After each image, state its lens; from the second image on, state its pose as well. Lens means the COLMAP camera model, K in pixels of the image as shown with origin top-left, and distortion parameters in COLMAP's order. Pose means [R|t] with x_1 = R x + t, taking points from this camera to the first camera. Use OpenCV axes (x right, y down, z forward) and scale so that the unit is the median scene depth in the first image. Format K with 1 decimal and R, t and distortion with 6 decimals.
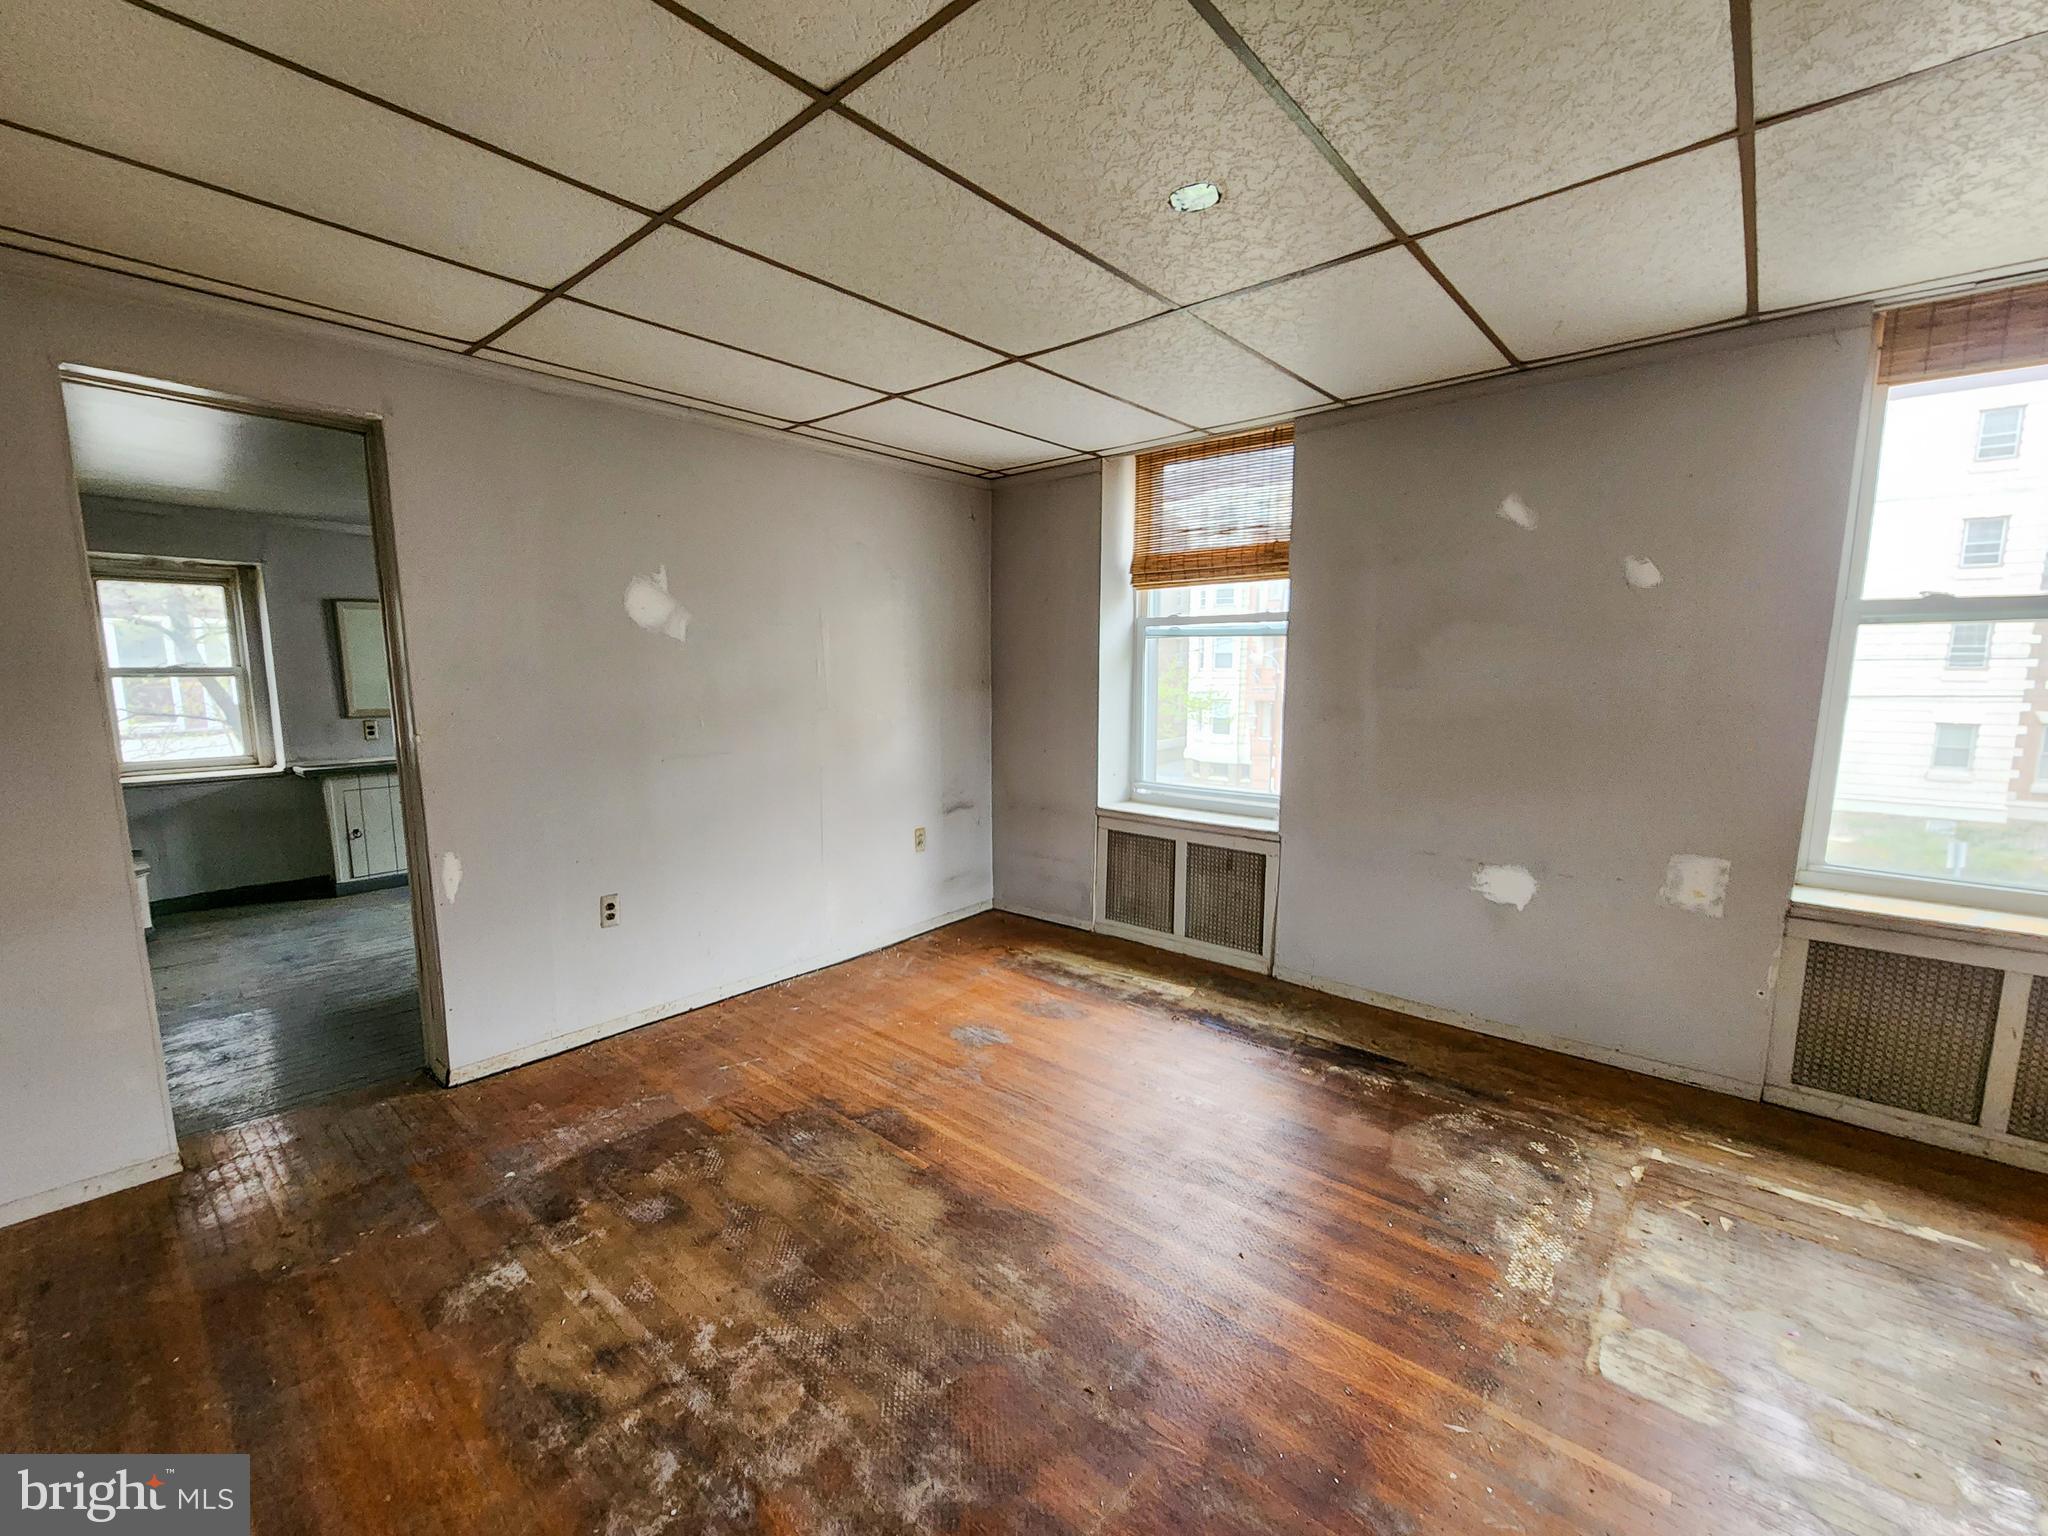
lens RADIAL K [[845.2, 0, 1015.7], [0, 845.2, 775.4], [0, 0, 1]] dist [0.012284, -0.004794]
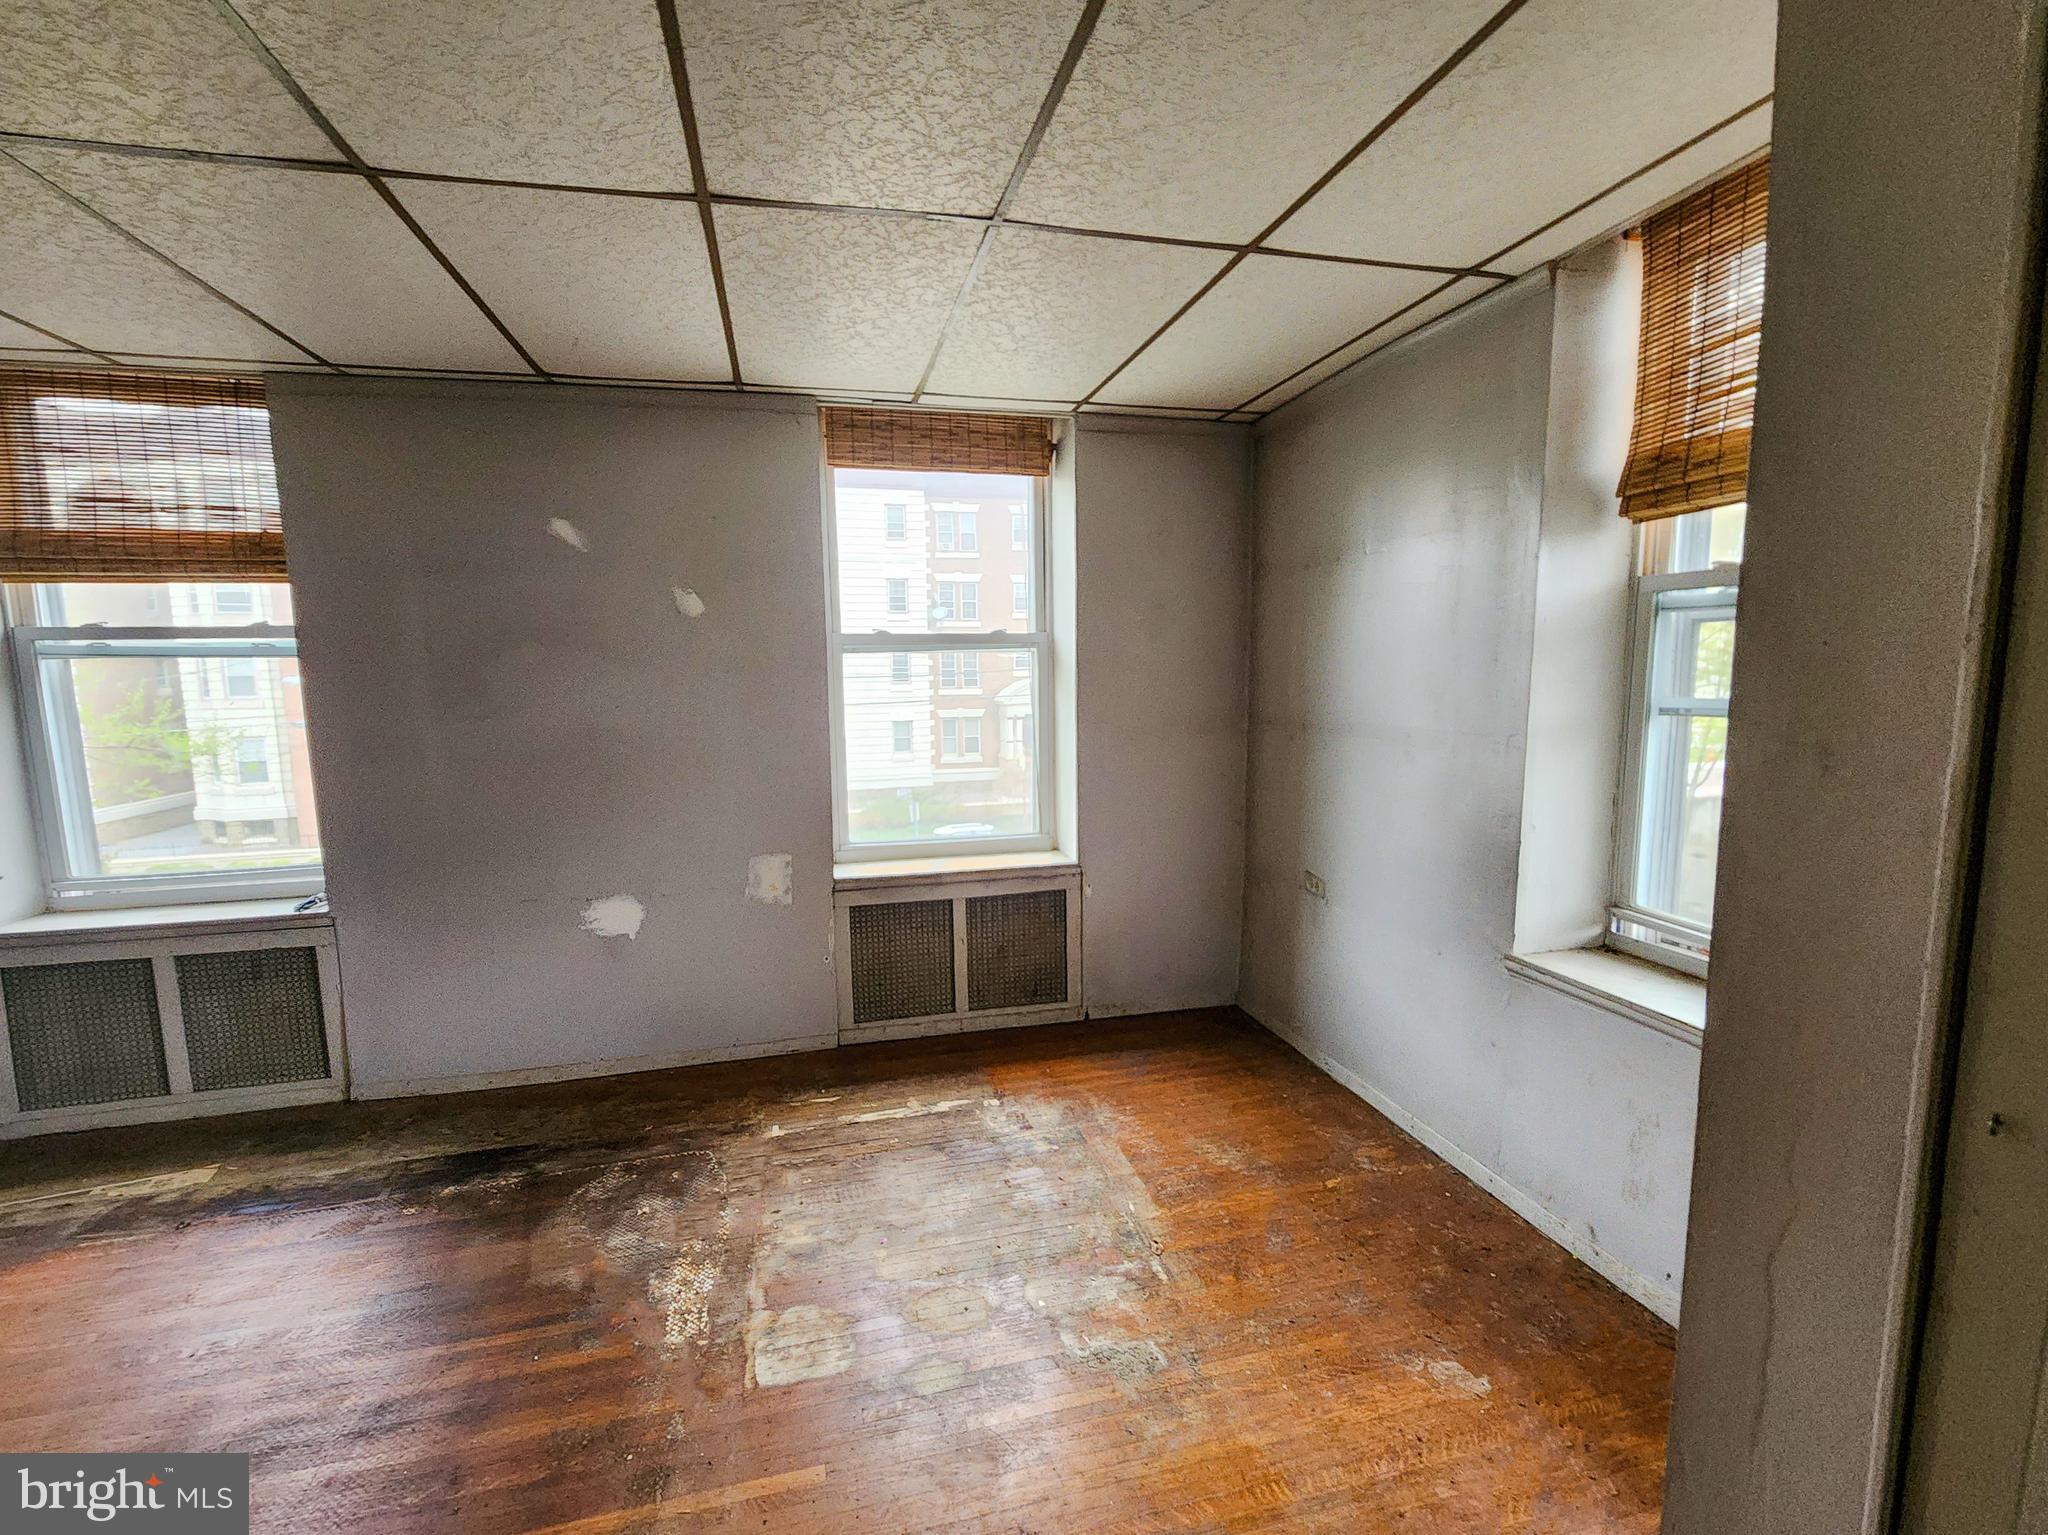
lens RADIAL K [[845.2, 0, 1018.1], [0, 845.2, 770.9], [0, 0, 1]] dist [0.012284, -0.004794]
pose [[0.561718, -0.105708, 0.820548, 0.076592], [0.129061, 0.990858, 0.039298, -0.018542], [-0.817201, 0.083826, 0.570225, 0.076237]]
